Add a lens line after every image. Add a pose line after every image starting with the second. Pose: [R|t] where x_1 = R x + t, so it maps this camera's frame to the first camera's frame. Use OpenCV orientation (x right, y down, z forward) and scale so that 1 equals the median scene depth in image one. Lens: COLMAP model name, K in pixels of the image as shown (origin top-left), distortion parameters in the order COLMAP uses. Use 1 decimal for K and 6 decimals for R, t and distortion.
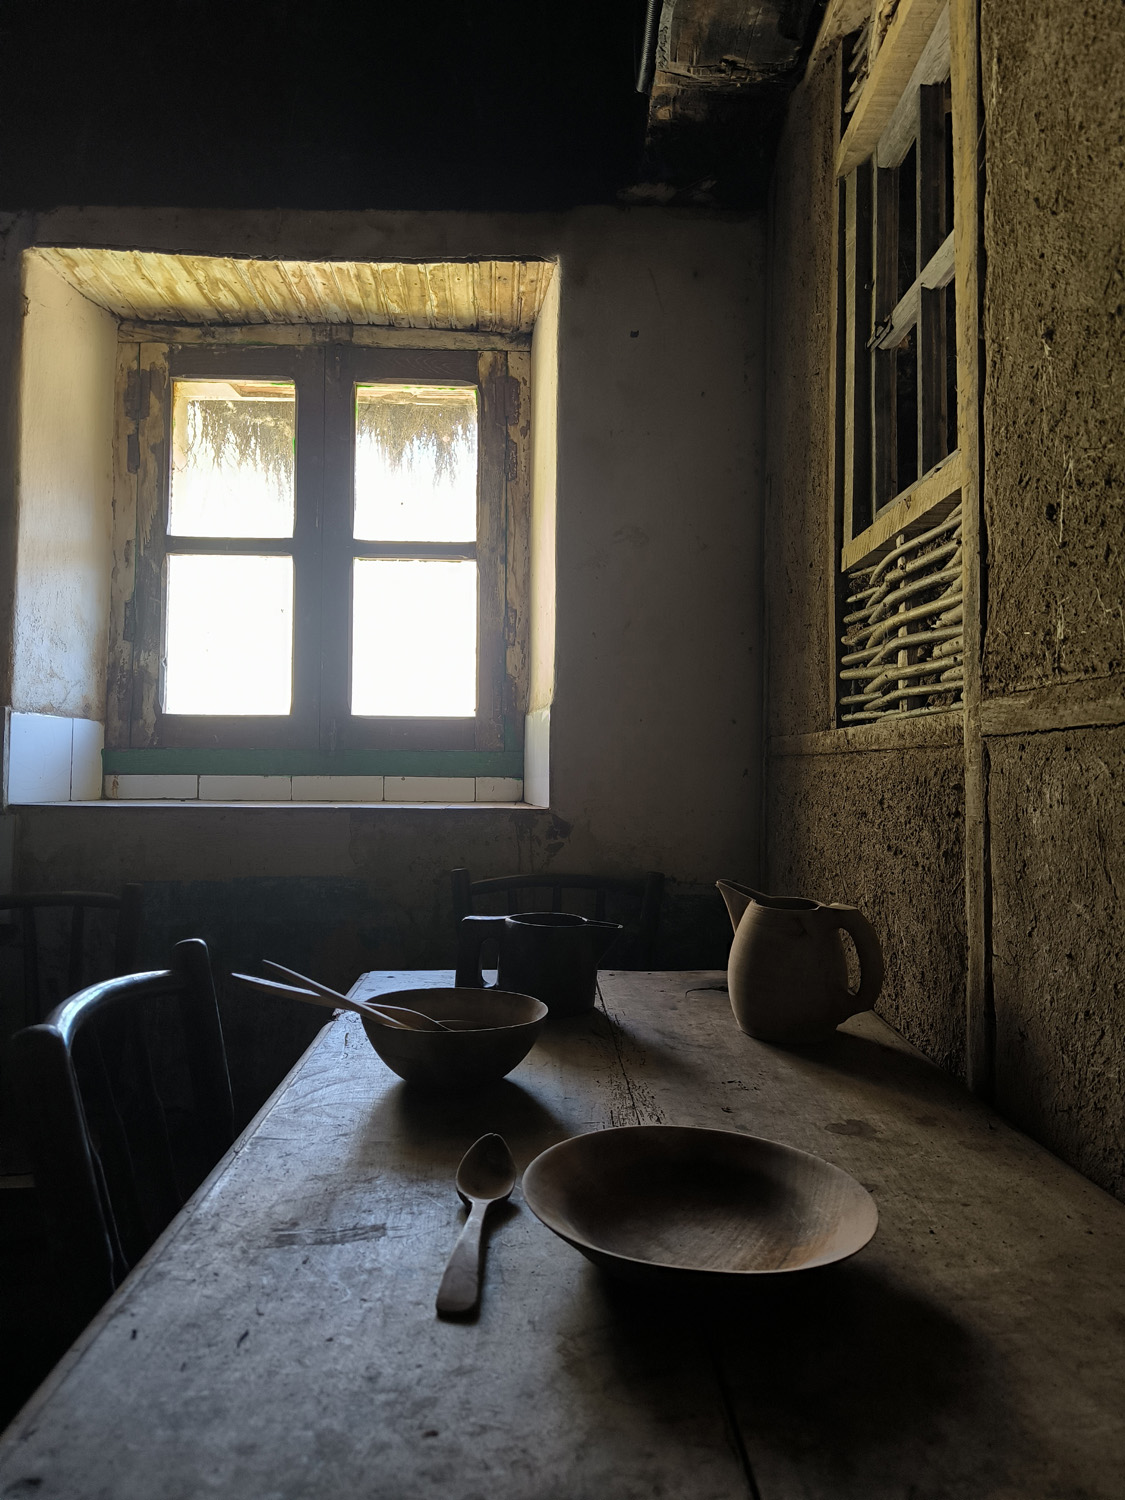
lens RADIAL K [[1046.7, 0, 577.6], [0, 1046.7, 745.7], [0, 0, 1]] dist [0.053280, -0.042325]
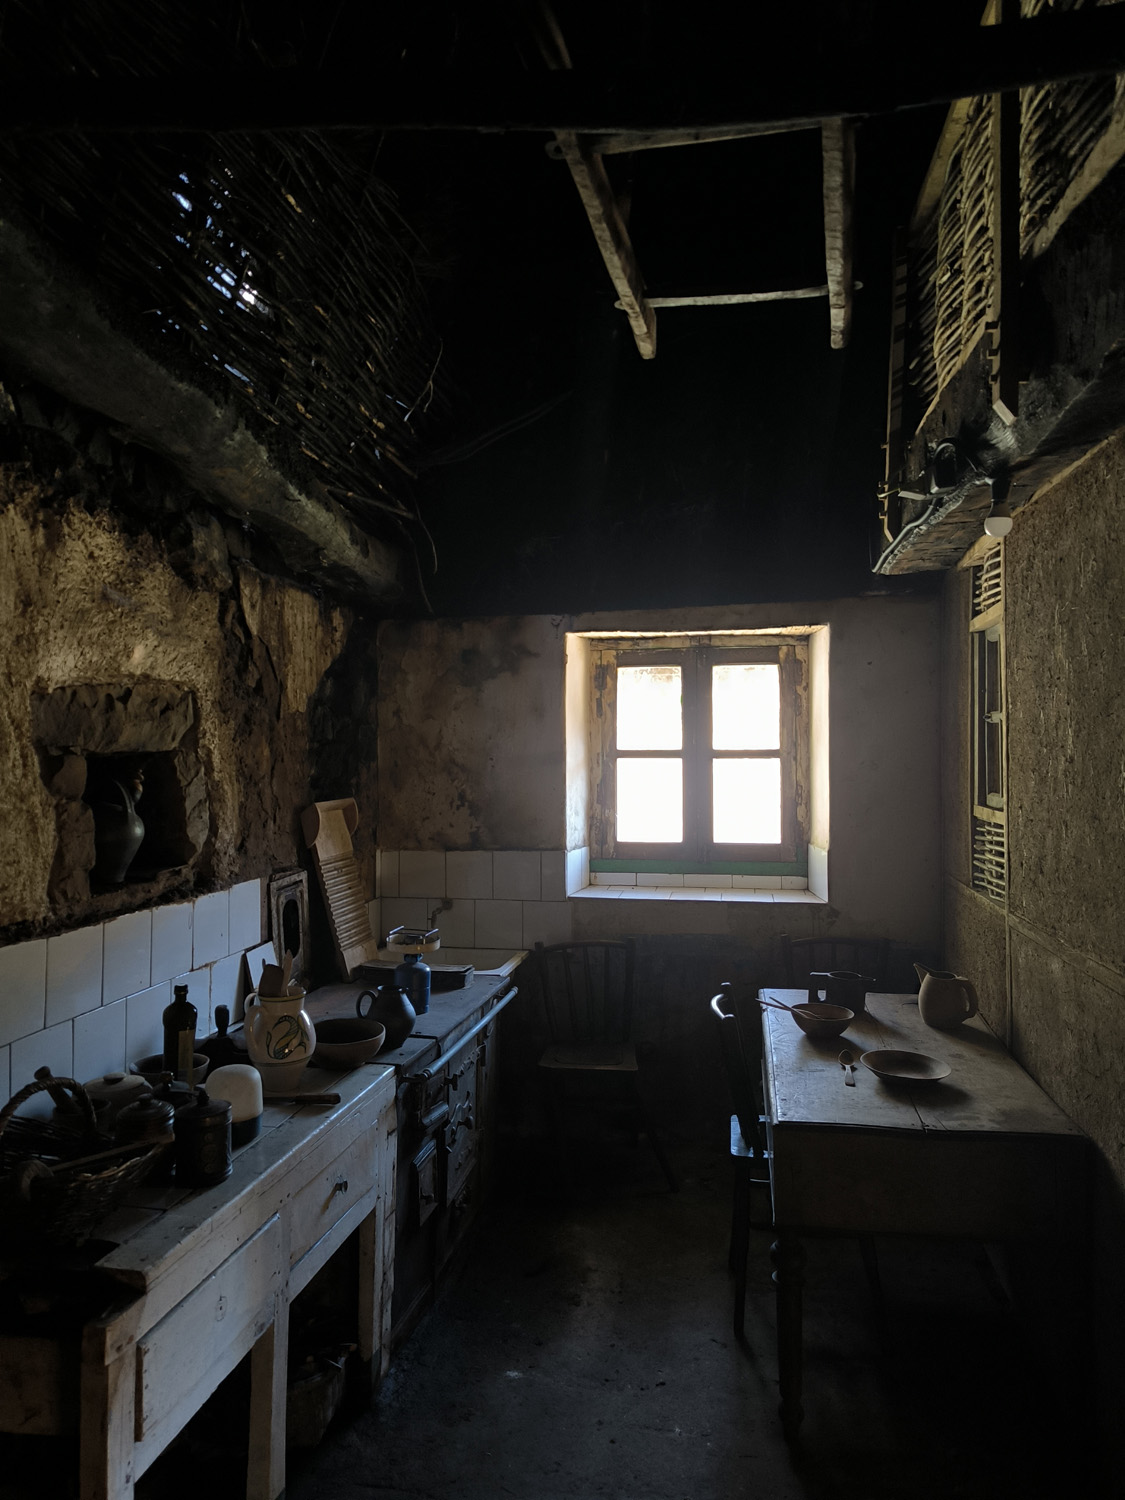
lens RADIAL K [[1046.7, 0, 559.1], [0, 1046.7, 745.3], [0, 0, 1]] dist [0.053280, -0.042325]
pose [[0.977935, -0.014355, -0.208414, -0.092798], [0.021995, 0.999167, 0.034385, -0.278842], [0.207747, -0.038211, 0.977436, -0.914920]]
